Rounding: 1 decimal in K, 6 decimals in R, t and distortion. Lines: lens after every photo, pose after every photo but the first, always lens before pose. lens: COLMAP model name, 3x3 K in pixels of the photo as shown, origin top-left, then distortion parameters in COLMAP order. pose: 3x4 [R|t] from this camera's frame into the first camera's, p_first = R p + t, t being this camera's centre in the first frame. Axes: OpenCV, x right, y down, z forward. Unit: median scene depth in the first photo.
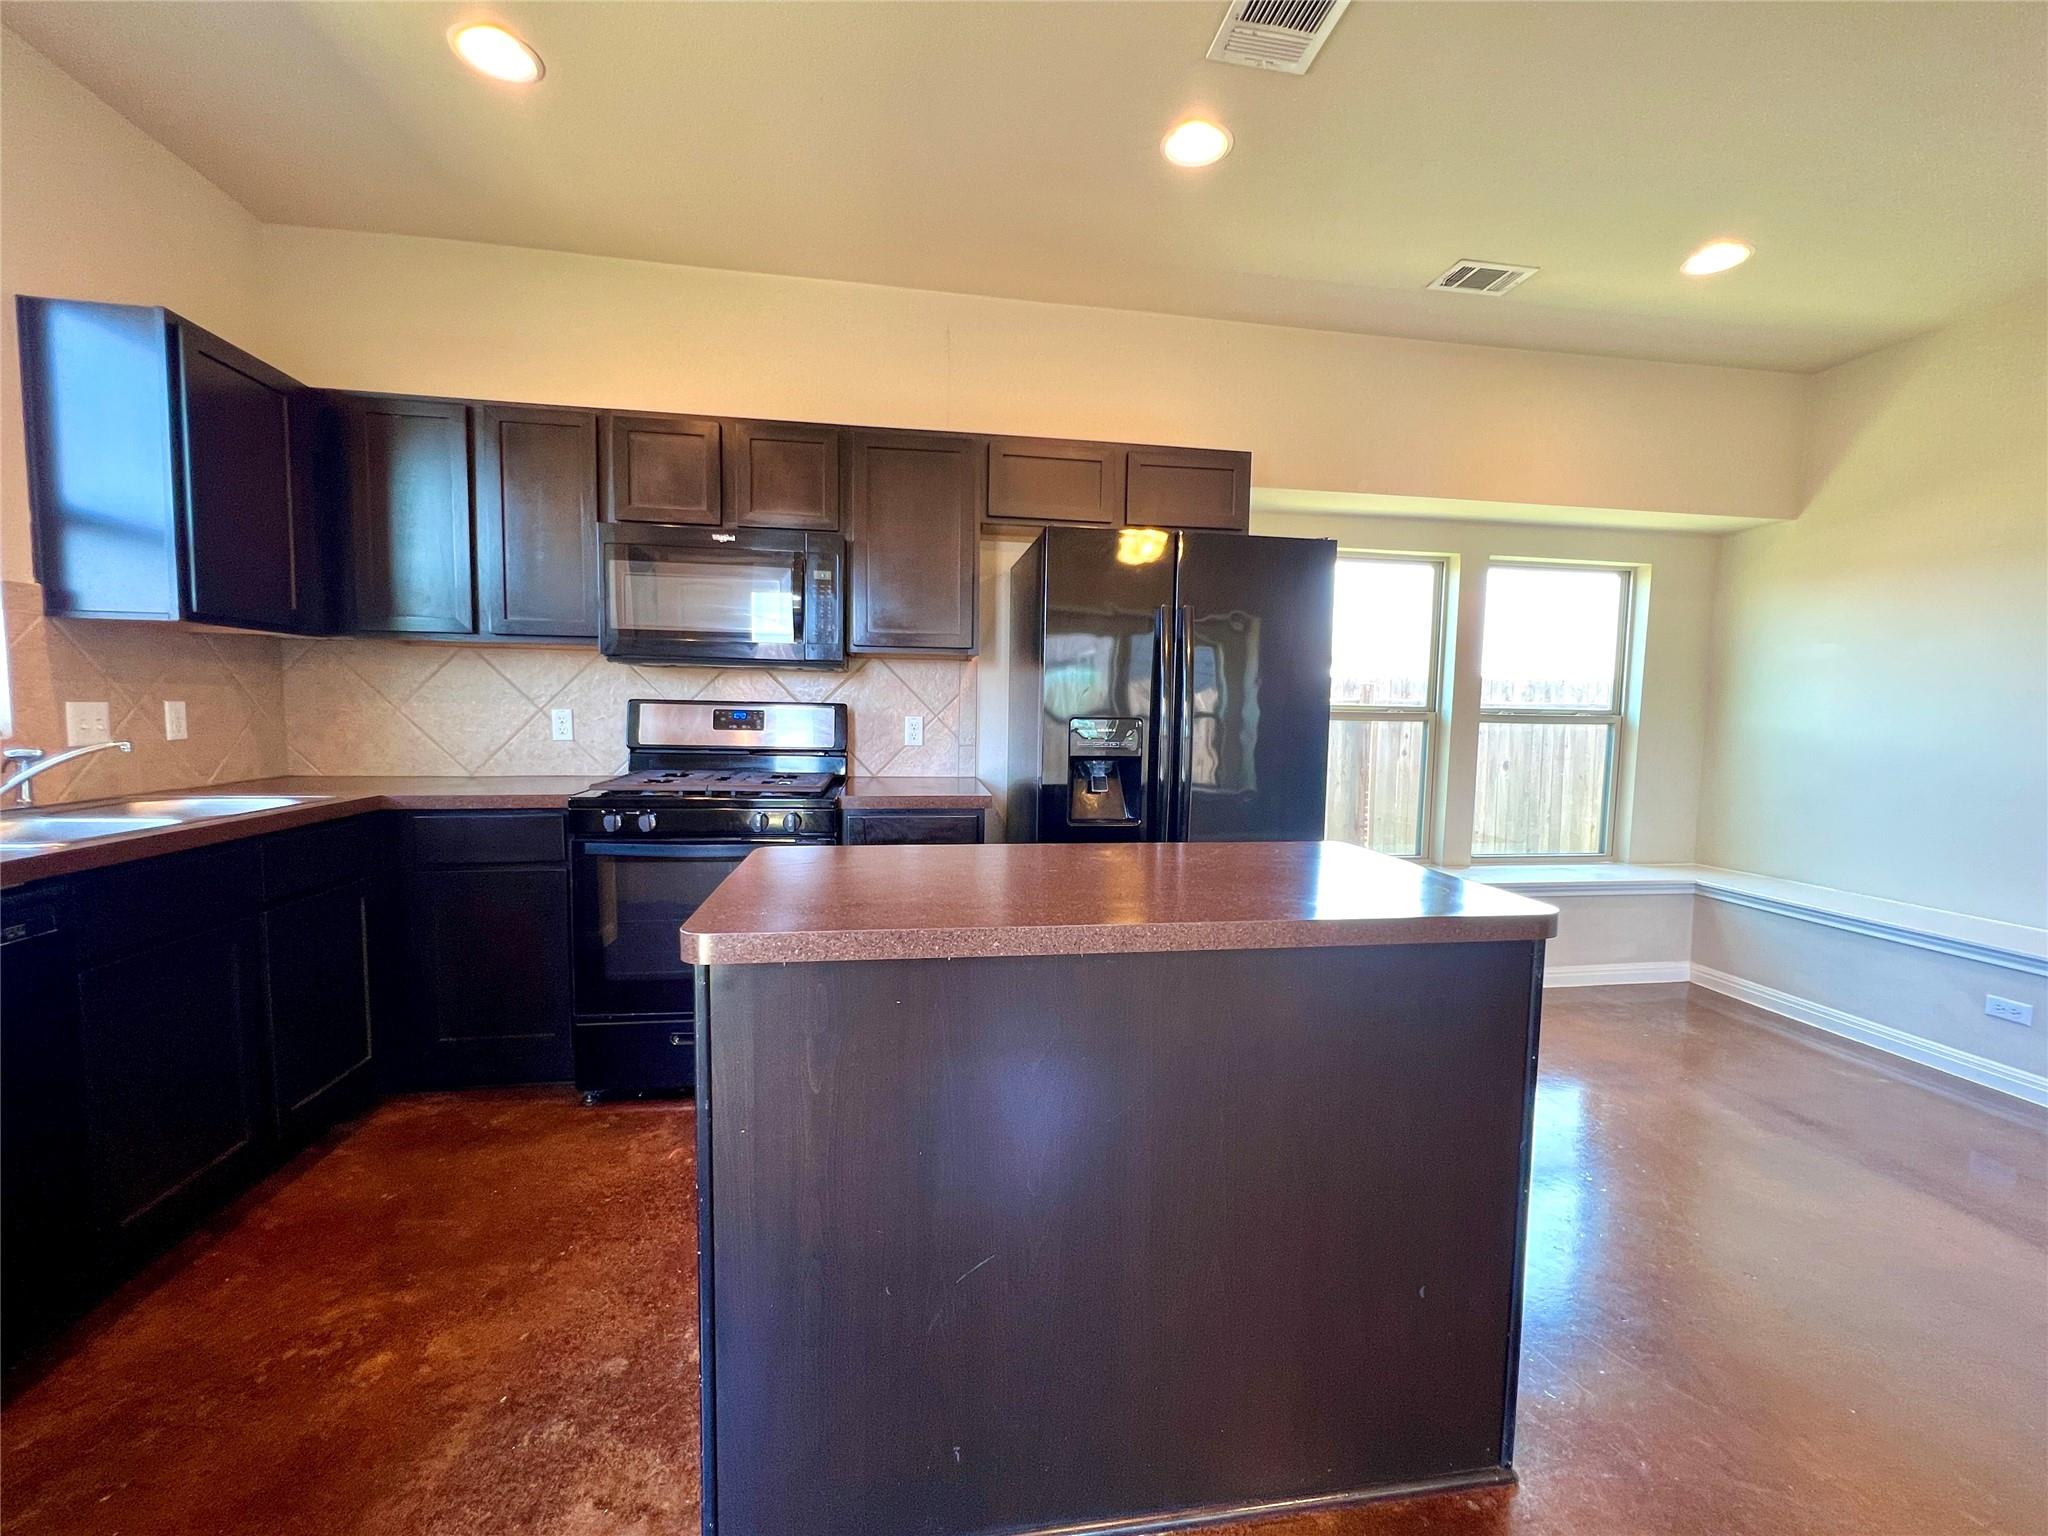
lens RADIAL K [[846.9, 0, 1022.9], [0, 846.9, 770.0], [0, 0, 1]] dist [-0.001879, 0.000667]
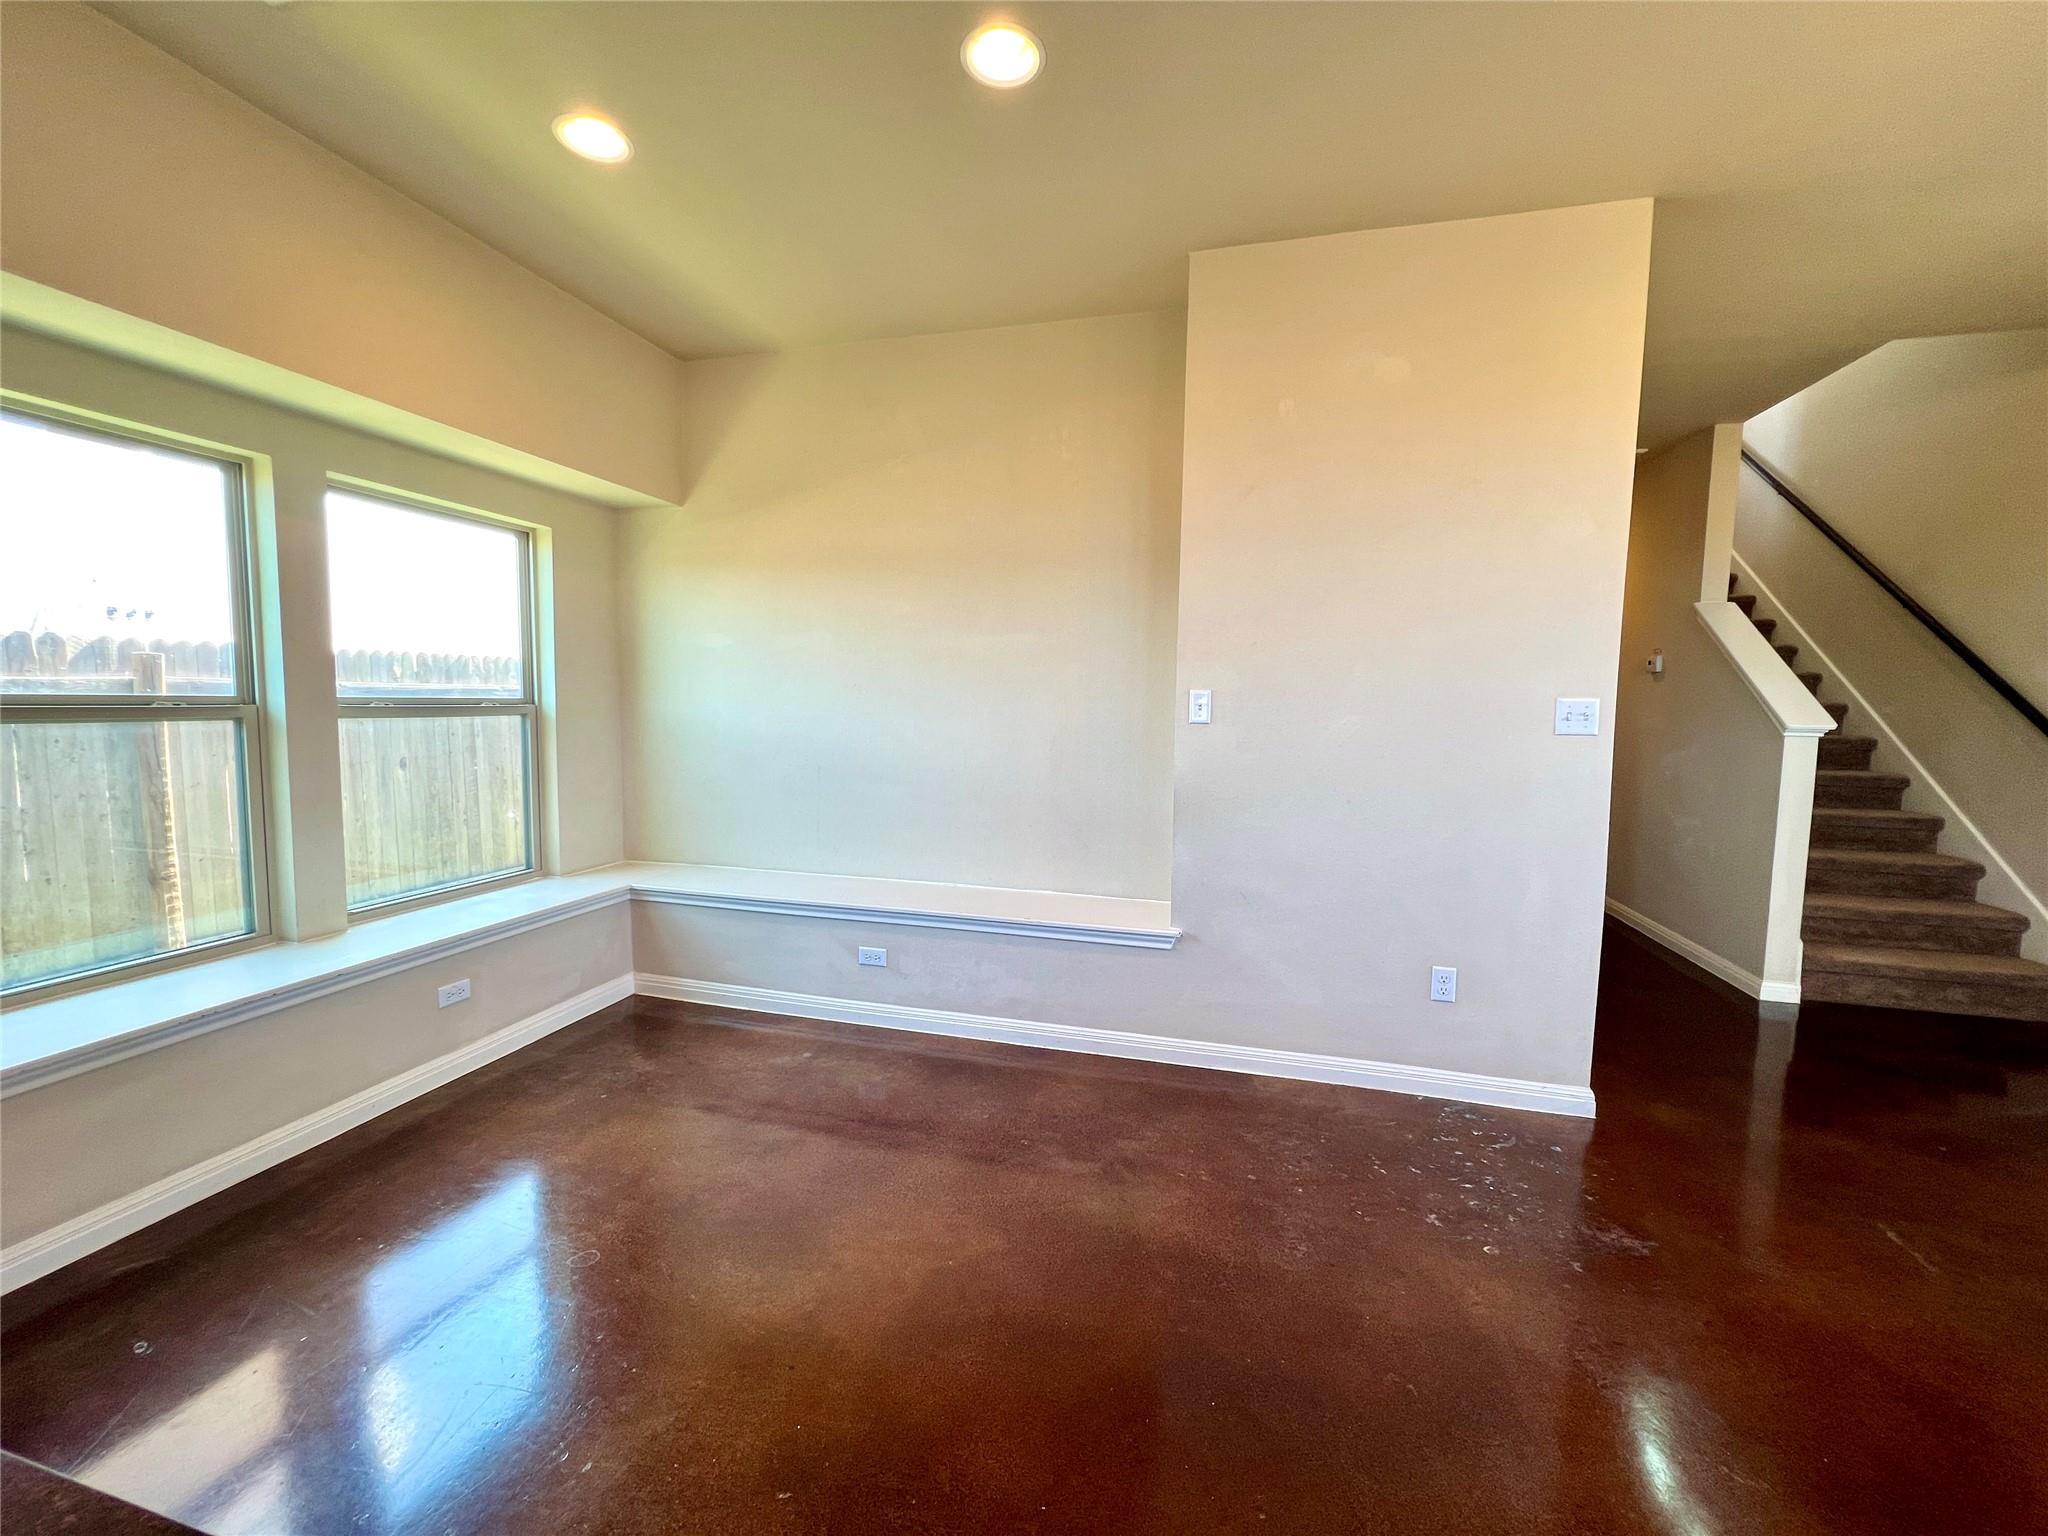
lens RADIAL K [[822.5, 0, 1023.8], [0, 822.5, 772.7], [0, 0, 1]] dist [-0.000133, 0.000186]
pose [[0.407608, -0.089873, 0.908723, 0.188161], [0.057655, 0.995692, 0.072613, -0.034793], [-0.911335, 0.022795, 0.411034, 0.268130]]
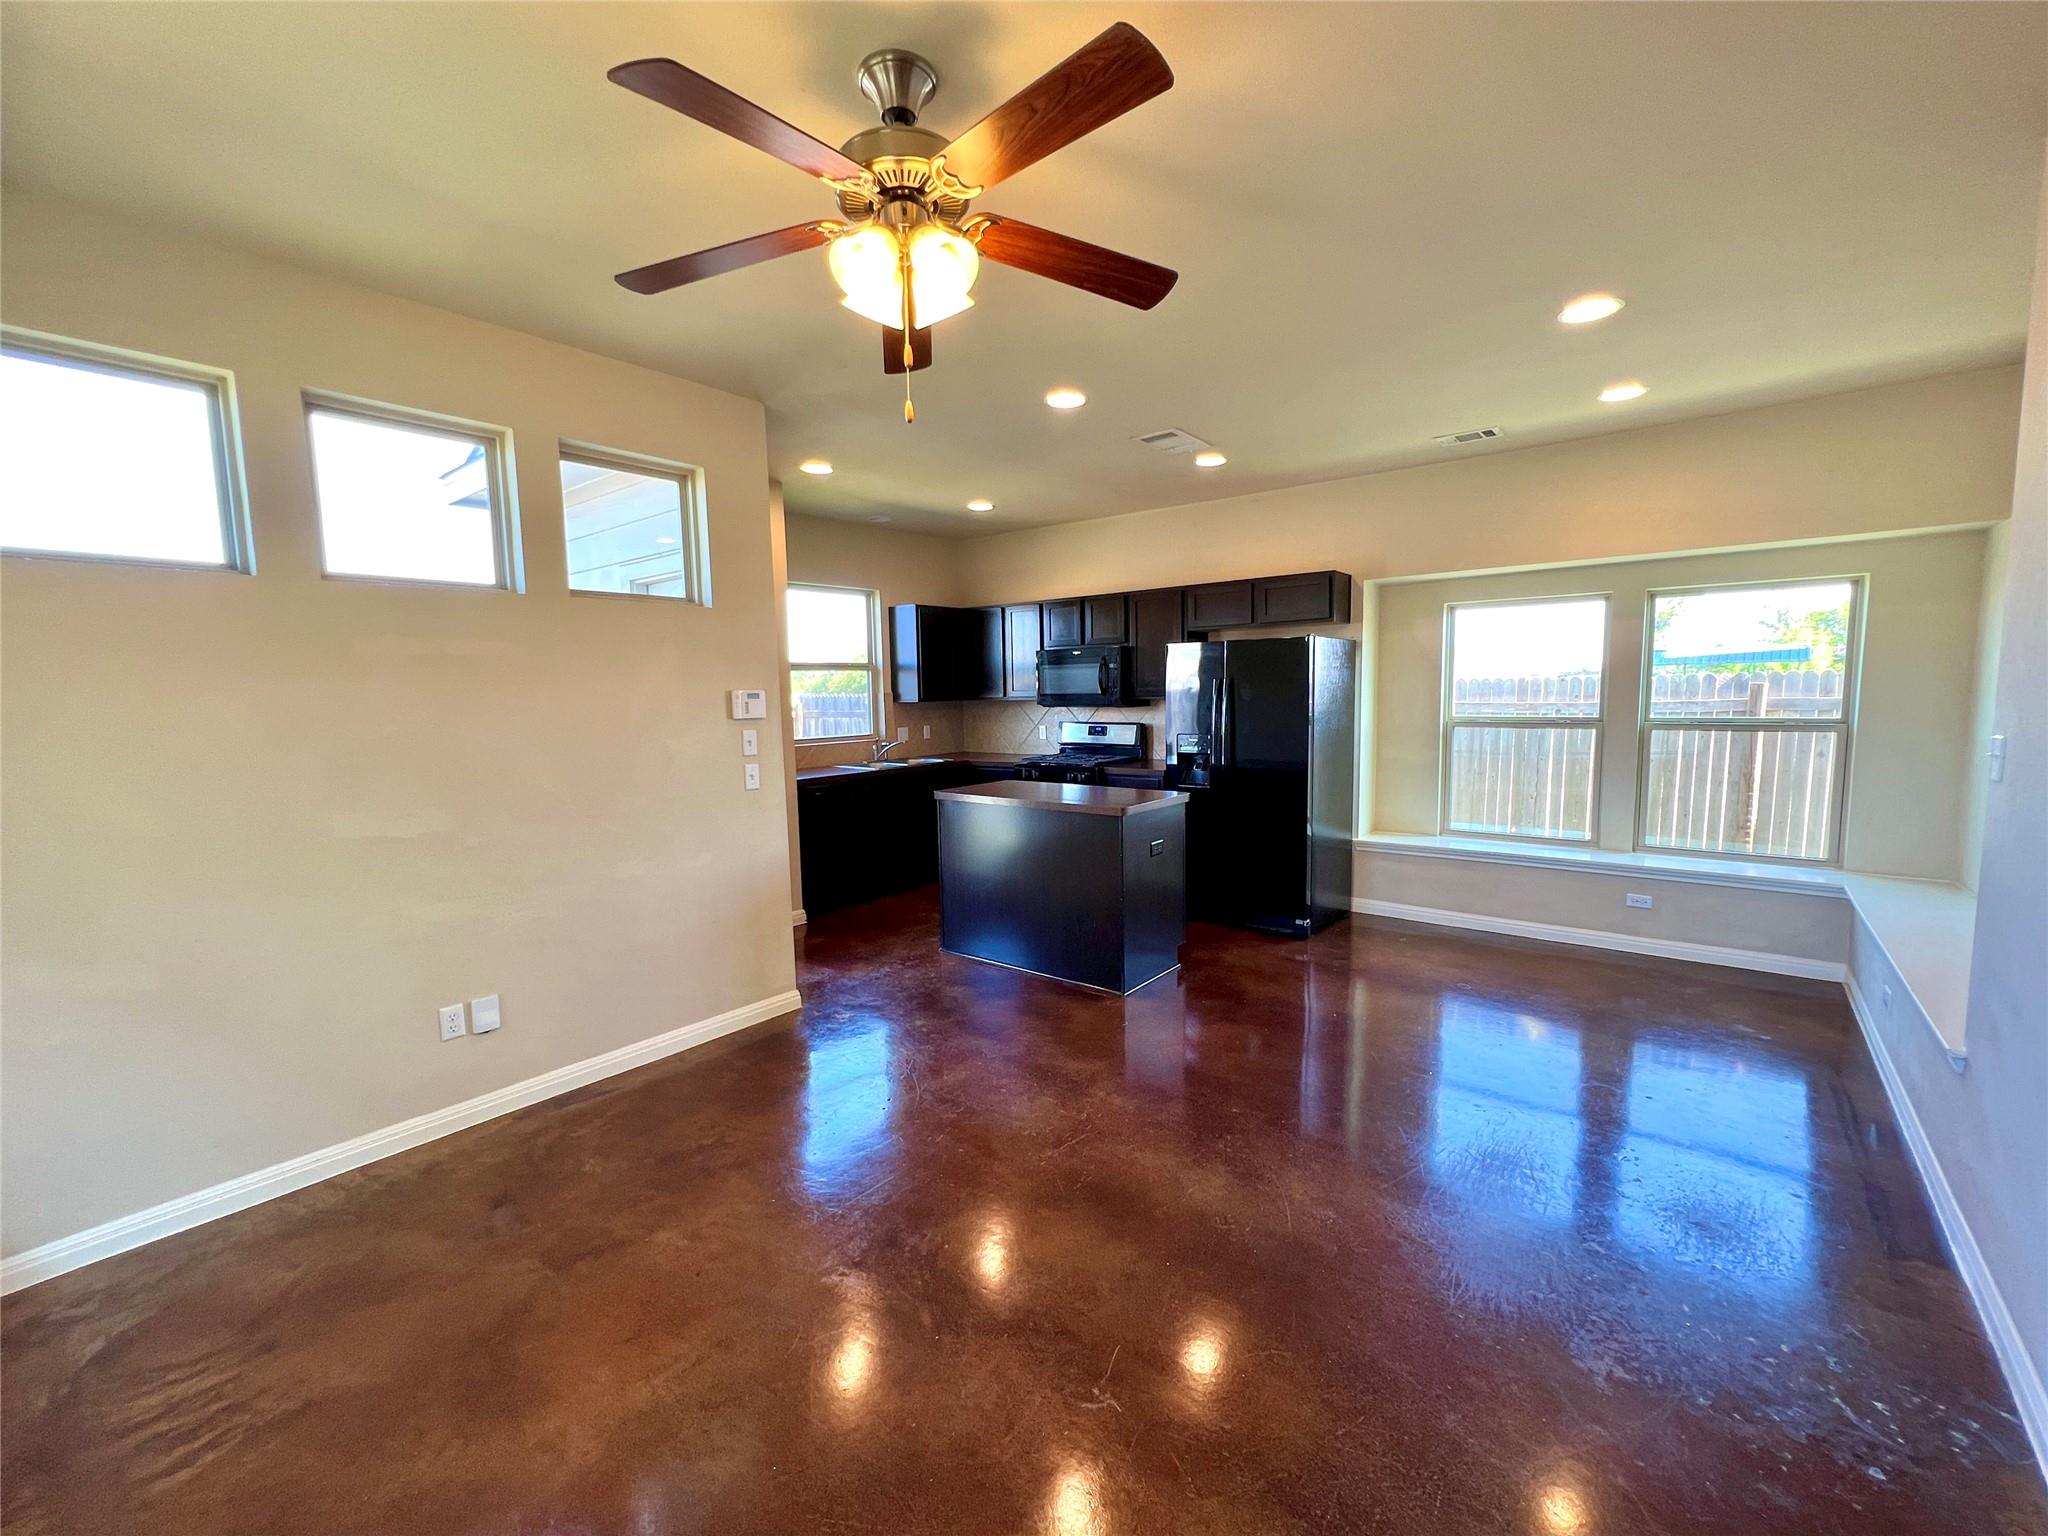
lens RADIAL K [[846.9, 0, 1022.9], [0, 846.9, 770.0], [0, 0, 1]] dist [-0.001879, 0.000667]
pose [[0.666812, 0.041533, -0.744068, 0.991278], [-0.023134, 0.999118, 0.035038, -0.026995], [0.744867, -0.006150, 0.667185, -0.497778]]
